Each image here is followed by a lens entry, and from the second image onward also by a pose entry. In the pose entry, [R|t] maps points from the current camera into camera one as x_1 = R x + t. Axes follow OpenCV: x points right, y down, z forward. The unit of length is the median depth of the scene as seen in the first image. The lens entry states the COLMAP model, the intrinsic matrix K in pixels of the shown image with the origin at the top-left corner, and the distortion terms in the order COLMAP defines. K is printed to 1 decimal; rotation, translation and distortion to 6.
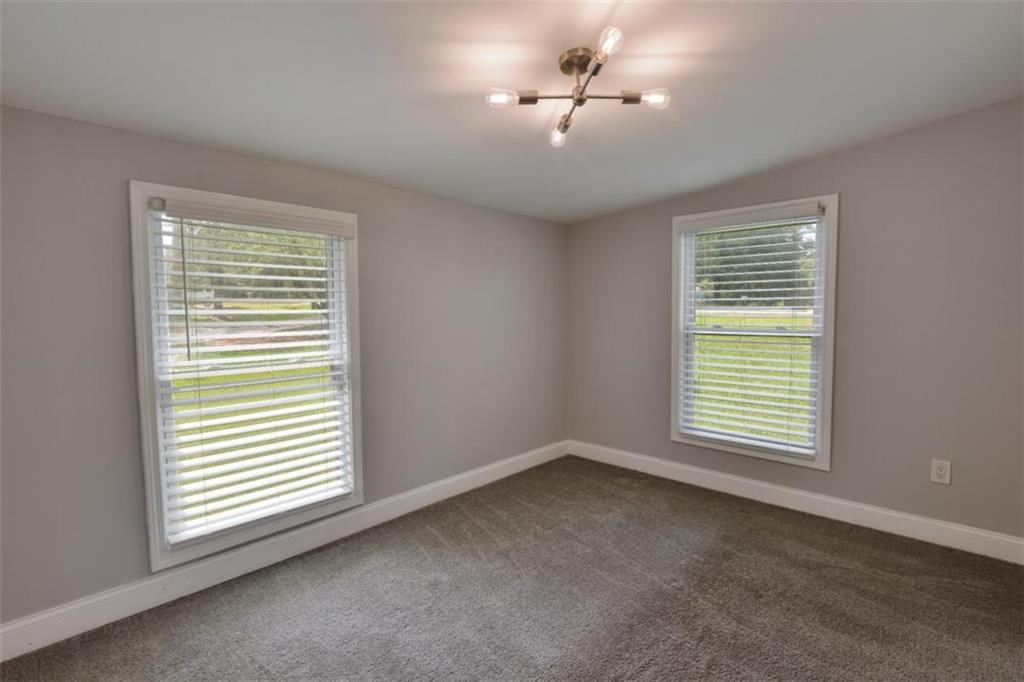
lens RADIAL K [[478.4, 0, 518.6], [0, 478.4, 339.0], [0, 0, 1]] dist [-0.000978, -0.007676]
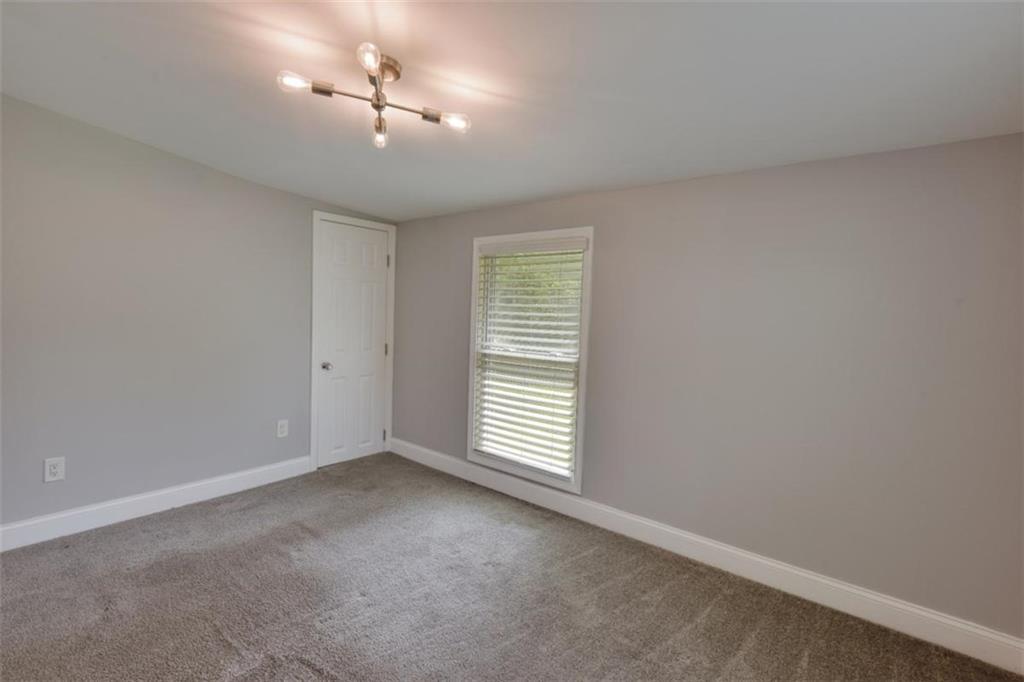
lens RADIAL K [[495.1, 0, 512.0], [0, 495.1, 341.0], [0, 0, 1]] dist [0.000527, -0.008161]
pose [[0.037410, 0.064657, -0.997206, 0.850080], [-0.097146, 0.993413, 0.060767, -0.058817], [0.994567, 0.094601, 0.043445, 0.862715]]
